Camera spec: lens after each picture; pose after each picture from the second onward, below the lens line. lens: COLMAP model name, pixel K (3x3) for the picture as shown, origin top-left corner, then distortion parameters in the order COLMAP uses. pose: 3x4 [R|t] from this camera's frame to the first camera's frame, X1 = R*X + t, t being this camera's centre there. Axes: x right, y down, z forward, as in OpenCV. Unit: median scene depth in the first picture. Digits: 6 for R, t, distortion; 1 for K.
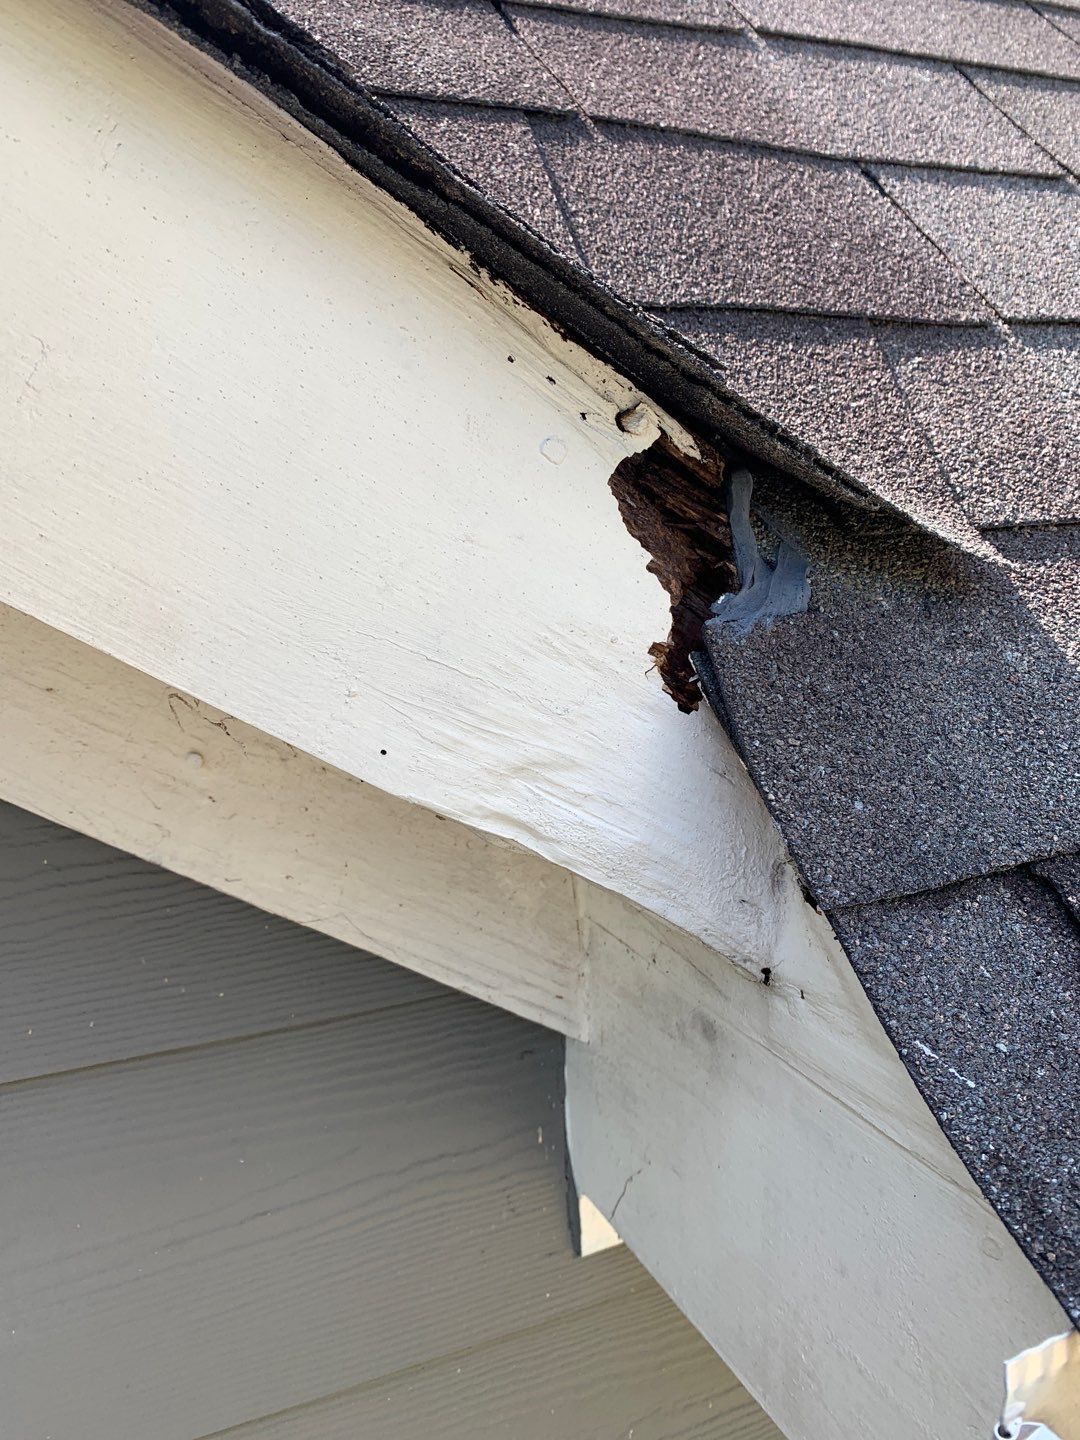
lens RADIAL K [[1220.7, 0, 584.5], [0, 1220.7, 723.6], [0, 0, 1]] dist [-0.123998, 0.354435]
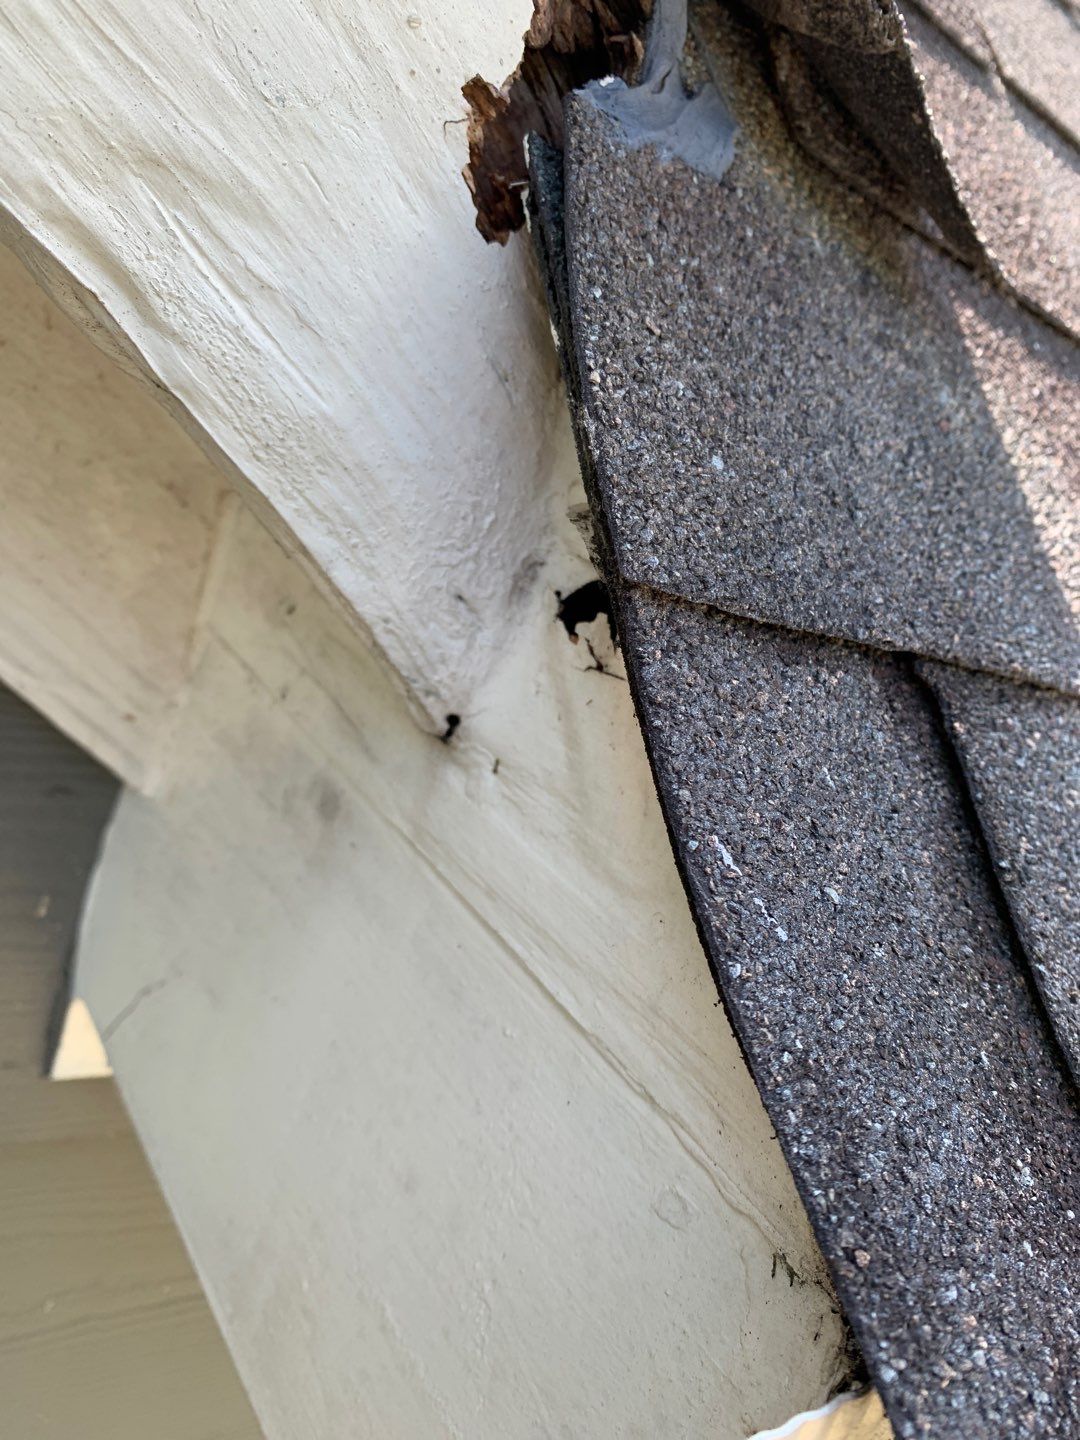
lens RADIAL K [[1097.5, 0, 561.0], [0, 1097.5, 728.8], [0, 0, 1]] dist [0.010563, -0.000345]
pose [[0.906570, 0.328003, 0.265603, 0.055096], [-0.340938, 0.940082, 0.002764, 0.215363], [-0.248782, -0.093060, 0.964078, 0.483320]]
